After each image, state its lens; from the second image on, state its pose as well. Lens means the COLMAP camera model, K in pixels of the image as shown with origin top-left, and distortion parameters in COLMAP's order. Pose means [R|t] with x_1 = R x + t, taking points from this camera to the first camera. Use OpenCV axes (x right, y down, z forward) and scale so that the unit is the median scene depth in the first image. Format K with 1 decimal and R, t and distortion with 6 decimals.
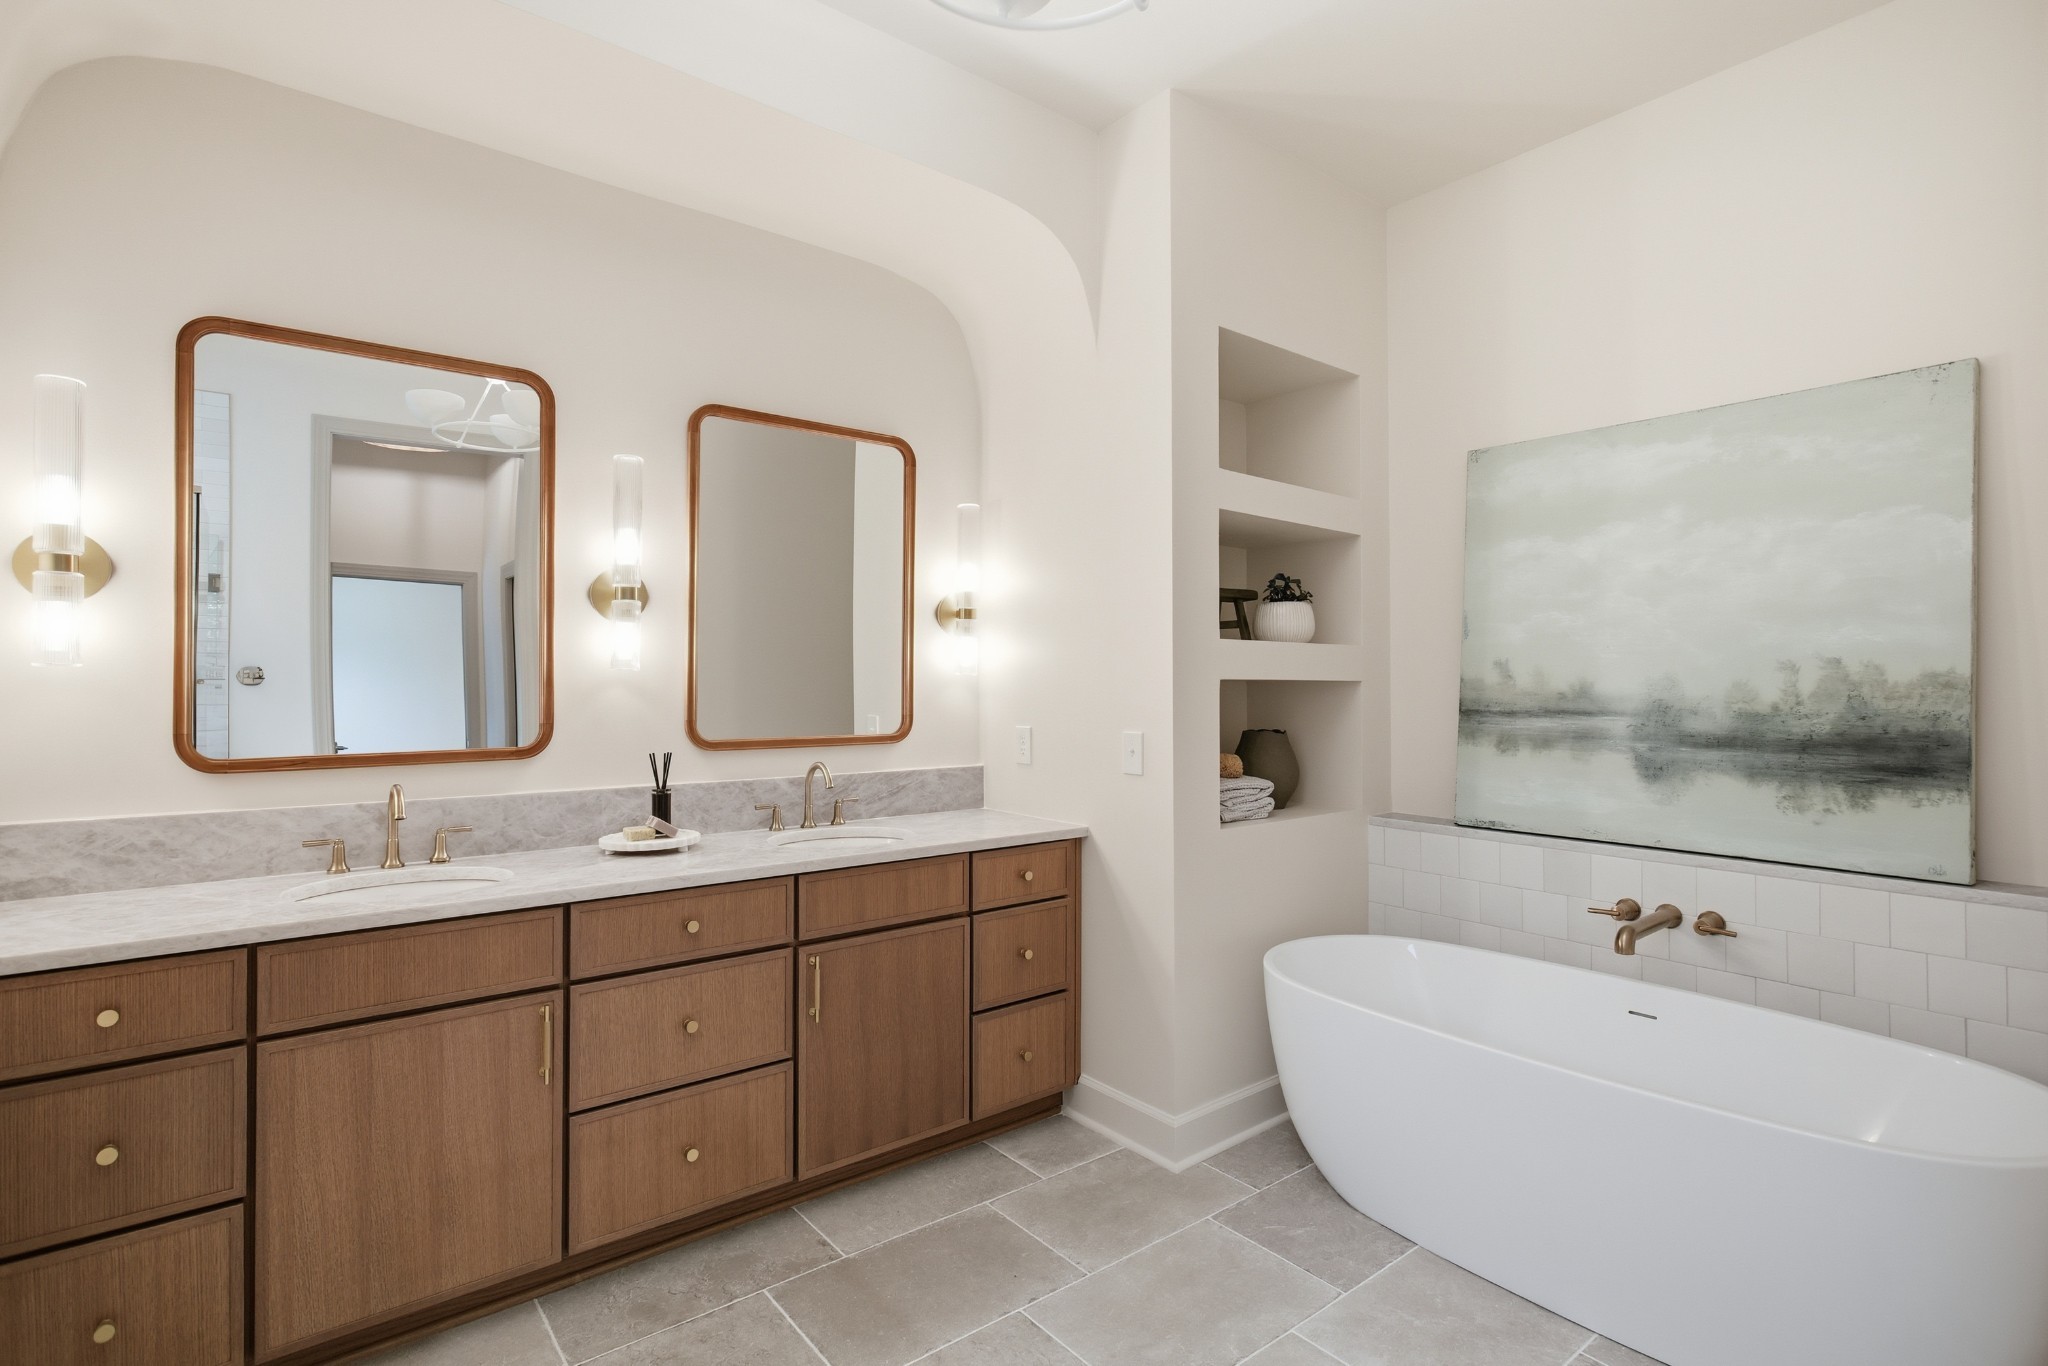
lens RADIAL K [[984.0, 0, 1016.9], [0, 984.0, 670.9], [0, 0, 1]] dist [-0.005961, 0.000740]
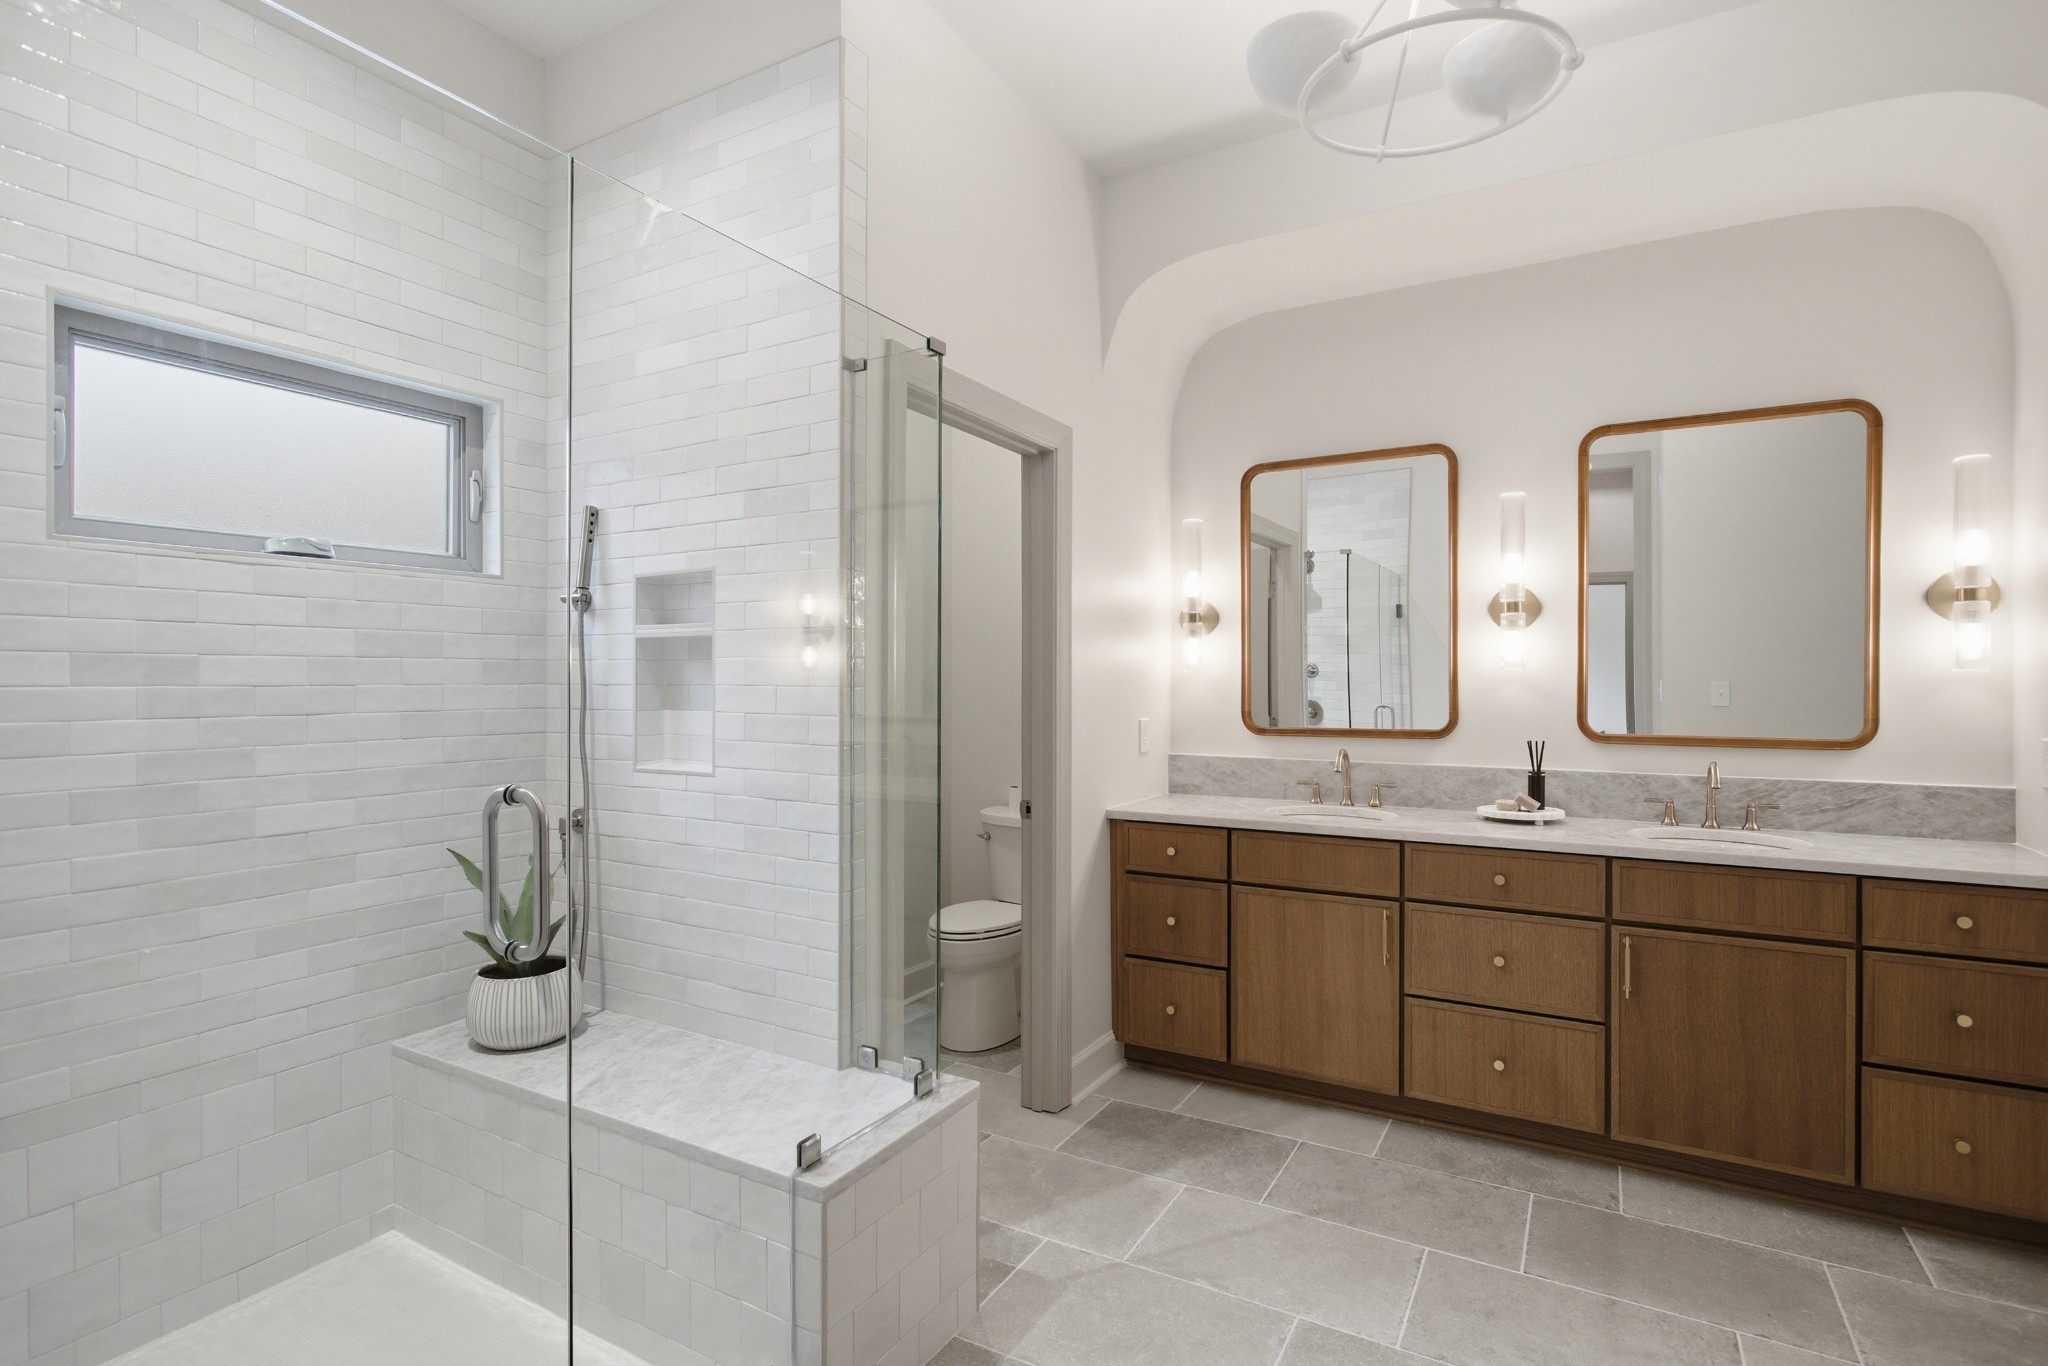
lens RADIAL K [[984.0, 0, 1037.8], [0, 984.0, 688.8], [0, 0, 1]] dist [-0.005961, 0.000740]
pose [[0.370455, 0.004567, -0.928839, 0.531457], [0.009458, 0.999918, 0.008688, 0.005858], [0.928802, -0.012004, 0.370381, 0.014505]]
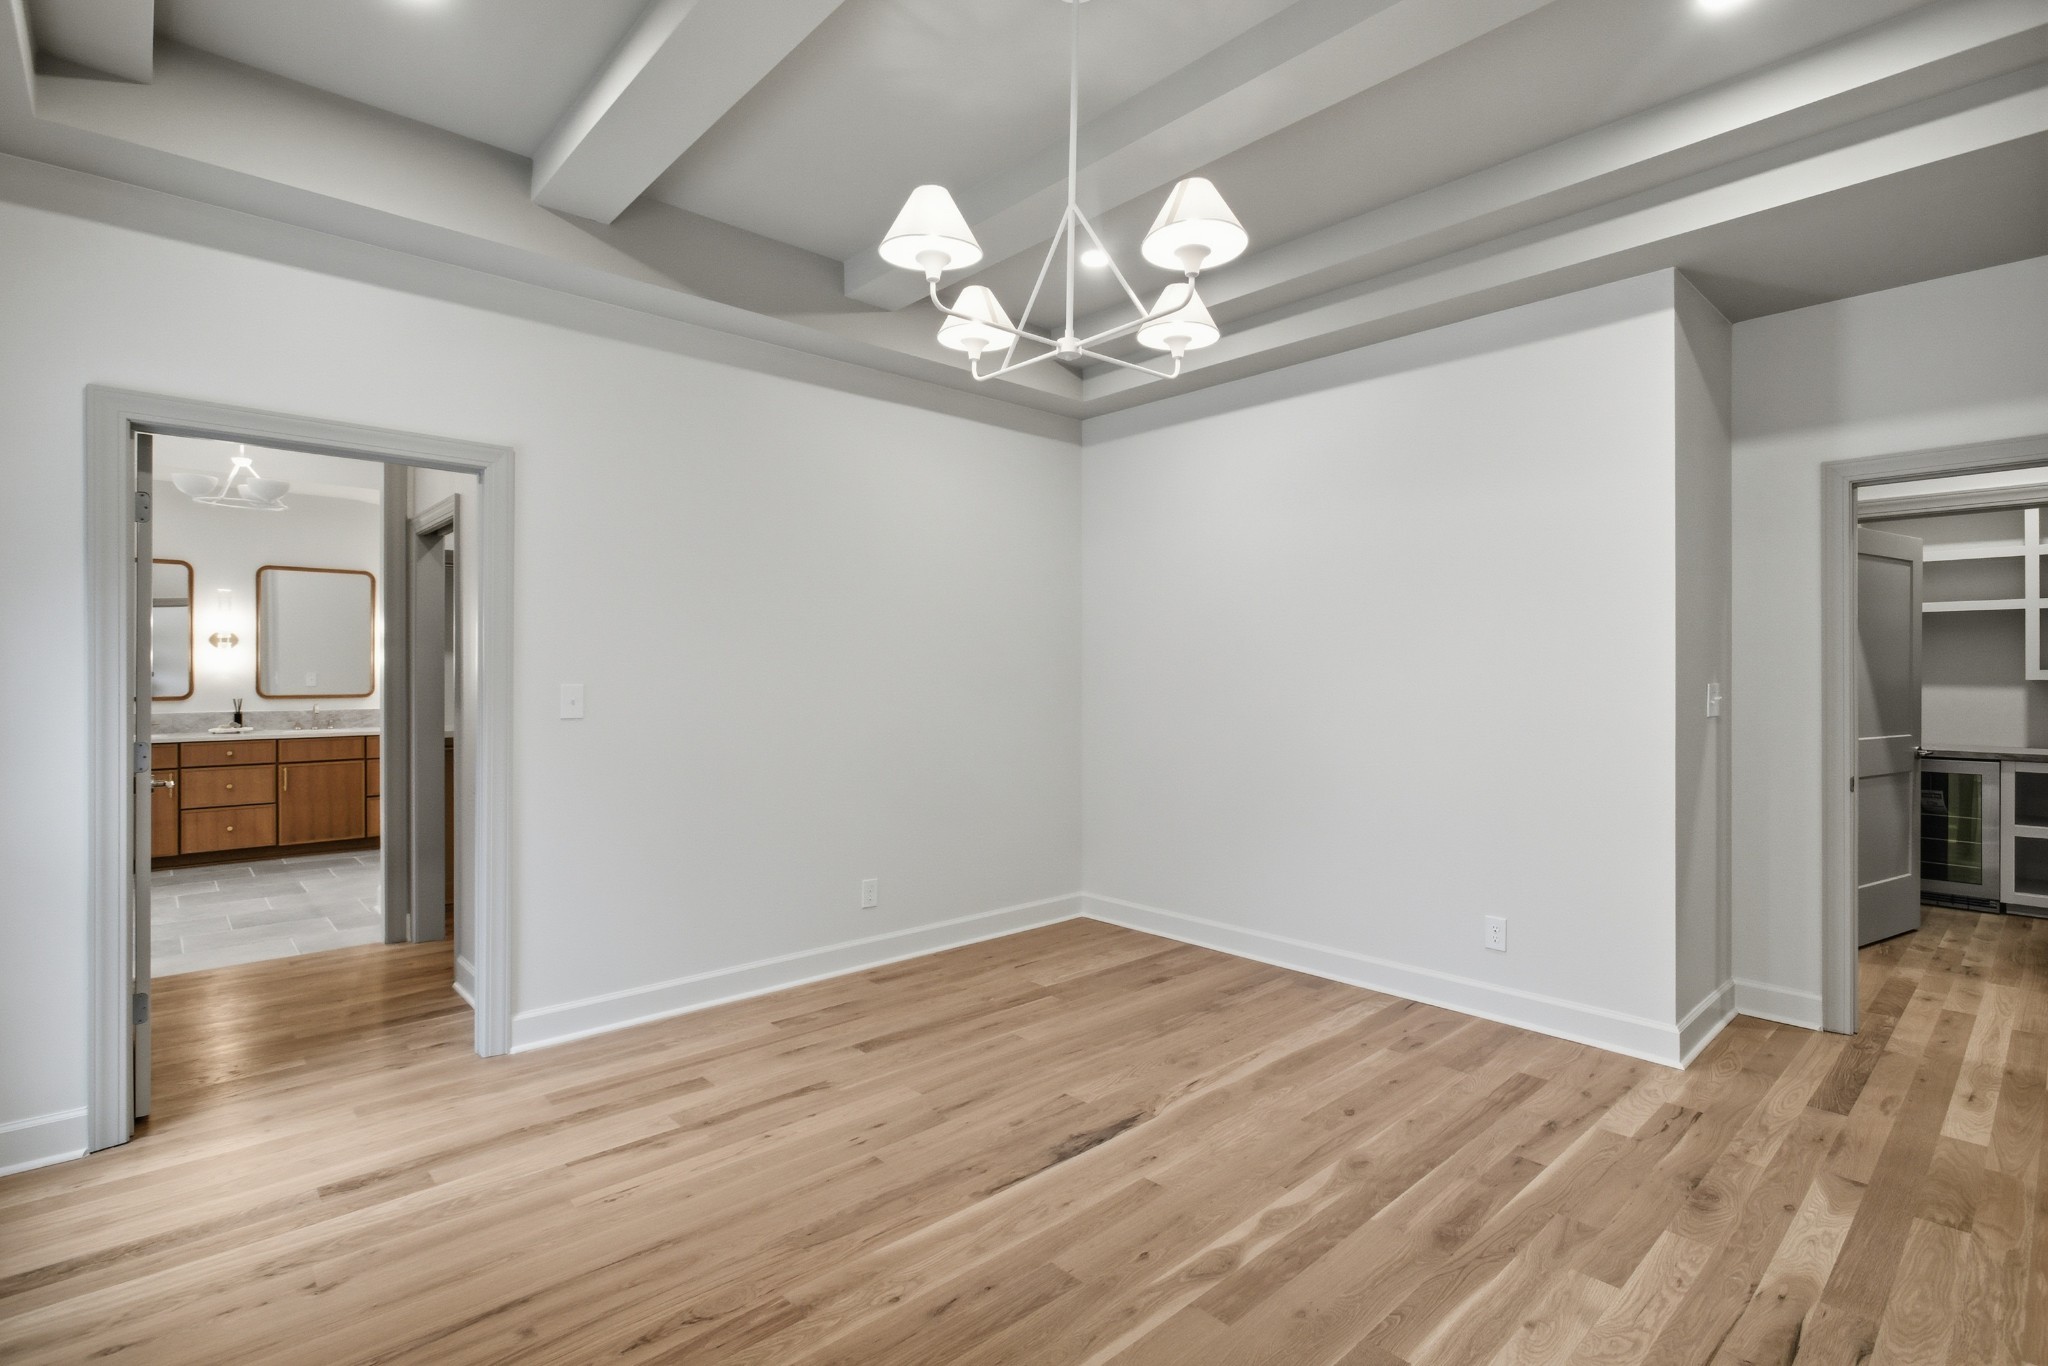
lens RADIAL K [[984.0, 0, 1035.3], [0, 984.0, 678.5], [0, 0, 1]] dist [-0.005961, 0.000740]
pose [[0.997529, 0.001508, 0.070242, 1.730633], [-0.002627, 0.999871, 0.015833, -0.021790], [-0.070209, -0.015979, 0.997404, -1.952641]]
